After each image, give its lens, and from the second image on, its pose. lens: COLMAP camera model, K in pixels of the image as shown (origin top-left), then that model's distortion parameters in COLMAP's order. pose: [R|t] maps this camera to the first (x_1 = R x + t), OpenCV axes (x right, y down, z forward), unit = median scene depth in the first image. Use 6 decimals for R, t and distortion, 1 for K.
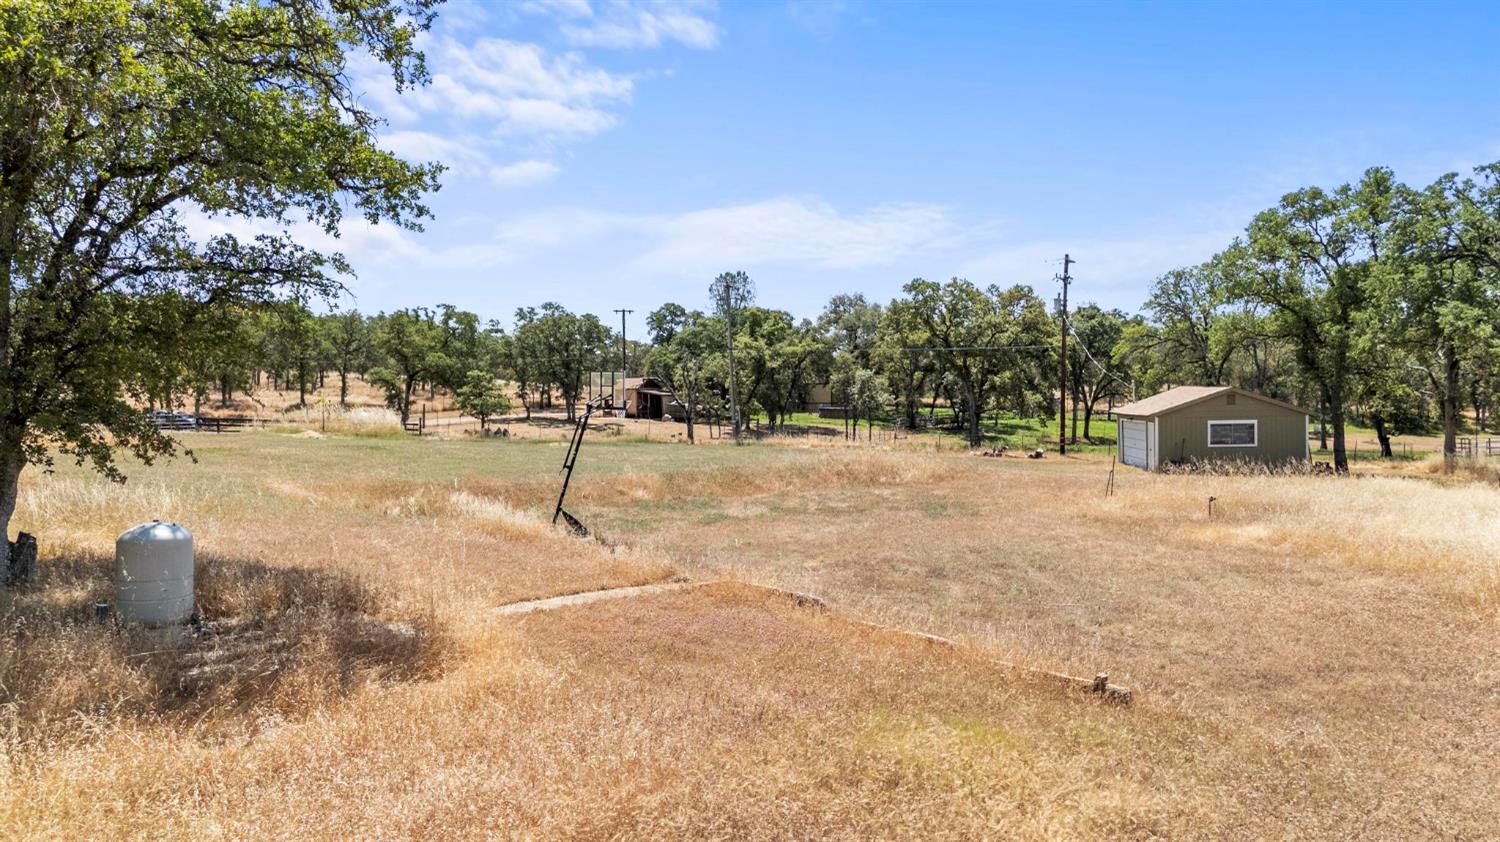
lens RADIAL K [[1330.9, 0, 750.0], [0, 1330.9, 421.0], [0, 0, 1]] dist [-0.001325, -0.000807]
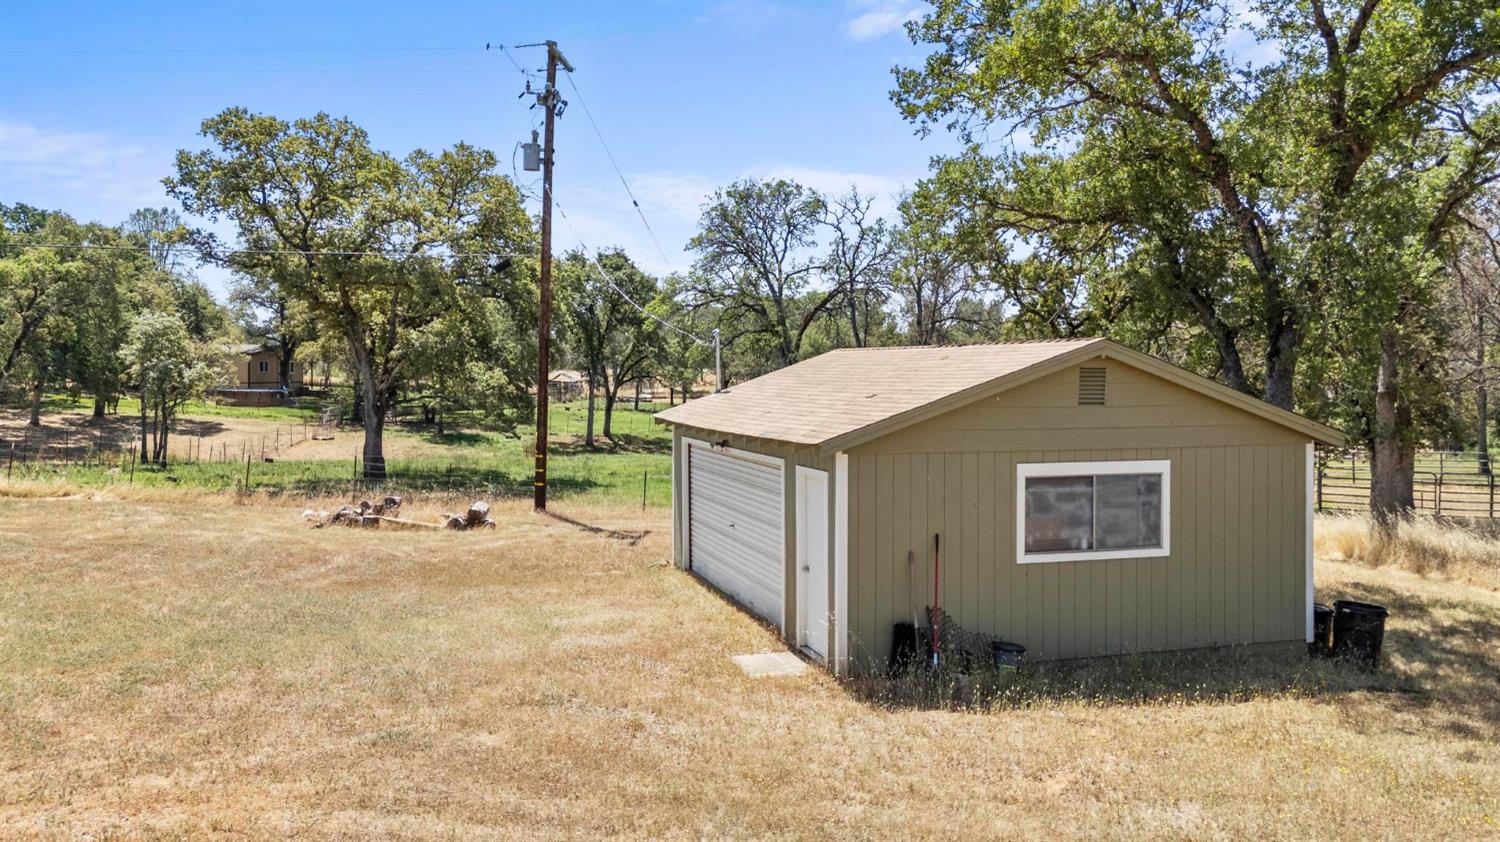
lens RADIAL K [[1330.9, 0, 750.0], [0, 1330.9, 421.0], [0, 0, 1]] dist [-0.001325, -0.000807]
pose [[0.939073, 0.006121, 0.343664, 0.139192], [-0.010467, 0.999887, 0.010791, -0.007791], [-0.343559, -0.013730, 0.939031, 0.529086]]
